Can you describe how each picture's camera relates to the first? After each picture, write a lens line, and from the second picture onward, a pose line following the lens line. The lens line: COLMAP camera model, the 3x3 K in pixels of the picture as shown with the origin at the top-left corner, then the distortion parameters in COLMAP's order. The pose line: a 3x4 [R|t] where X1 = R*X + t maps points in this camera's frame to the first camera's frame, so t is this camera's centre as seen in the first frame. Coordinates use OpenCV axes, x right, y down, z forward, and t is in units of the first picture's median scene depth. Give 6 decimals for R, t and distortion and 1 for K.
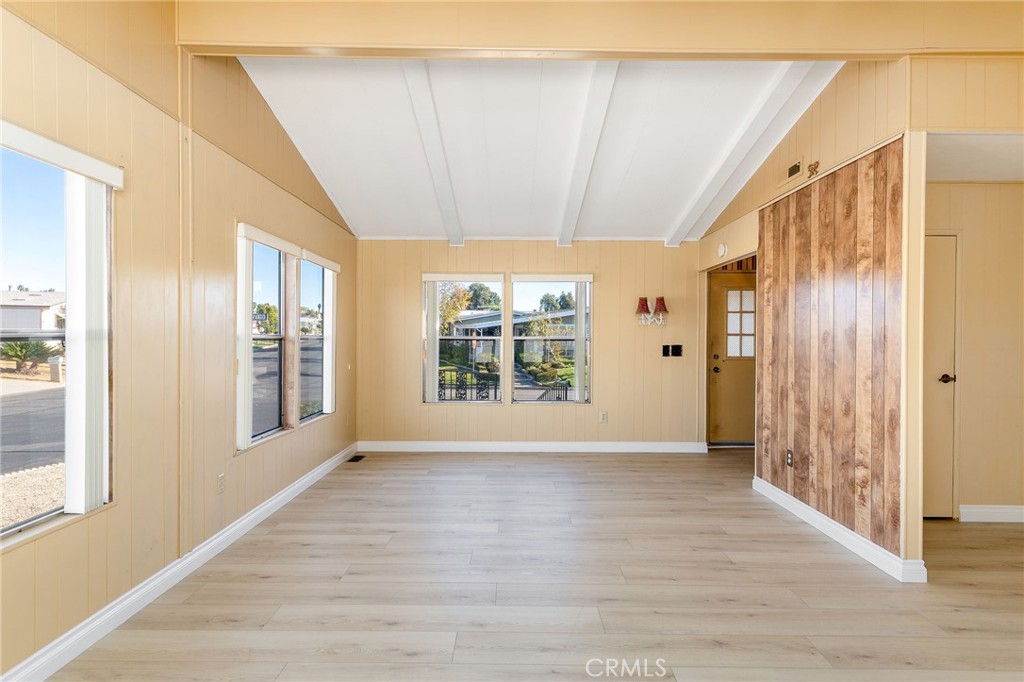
lens RADIAL K [[522.9, 0, 509.7], [0, 522.9, 340.4], [0, 0, 1]] dist [0.002029, -0.002499]
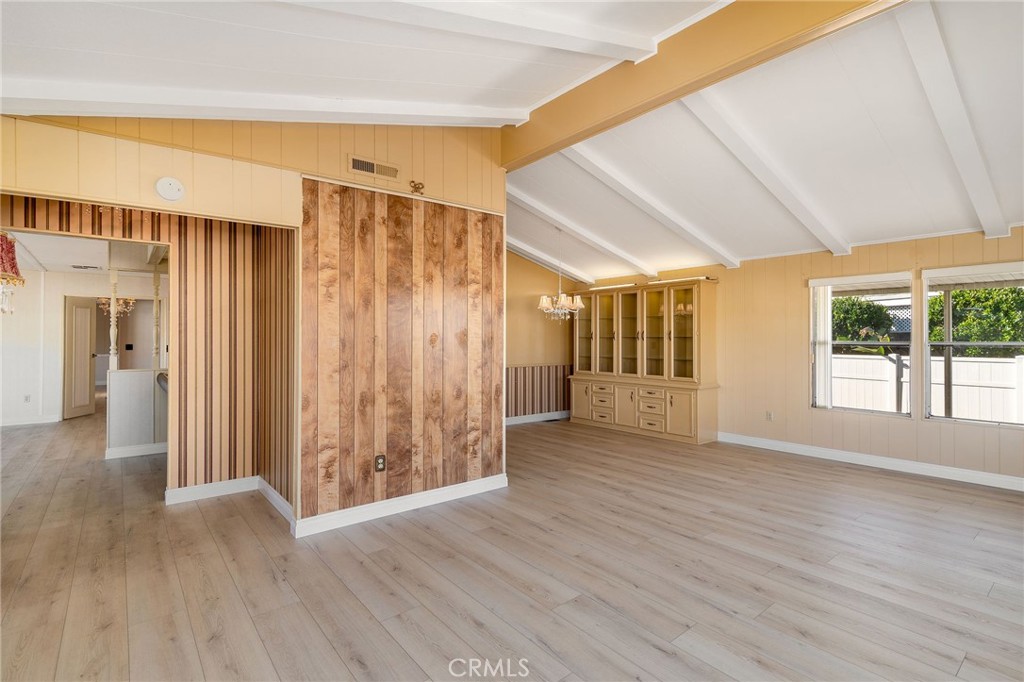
lens RADIAL K [[480.5, 0, 509.7], [0, 480.5, 338.5], [0, 0, 1]] dist [-0.012872, 0.000439]
pose [[-0.623248, -0.005309, 0.782006, -0.371927], [0.004571, 0.999935, 0.010432, -0.018698], [-0.782011, 0.010076, -0.623183, 1.627032]]
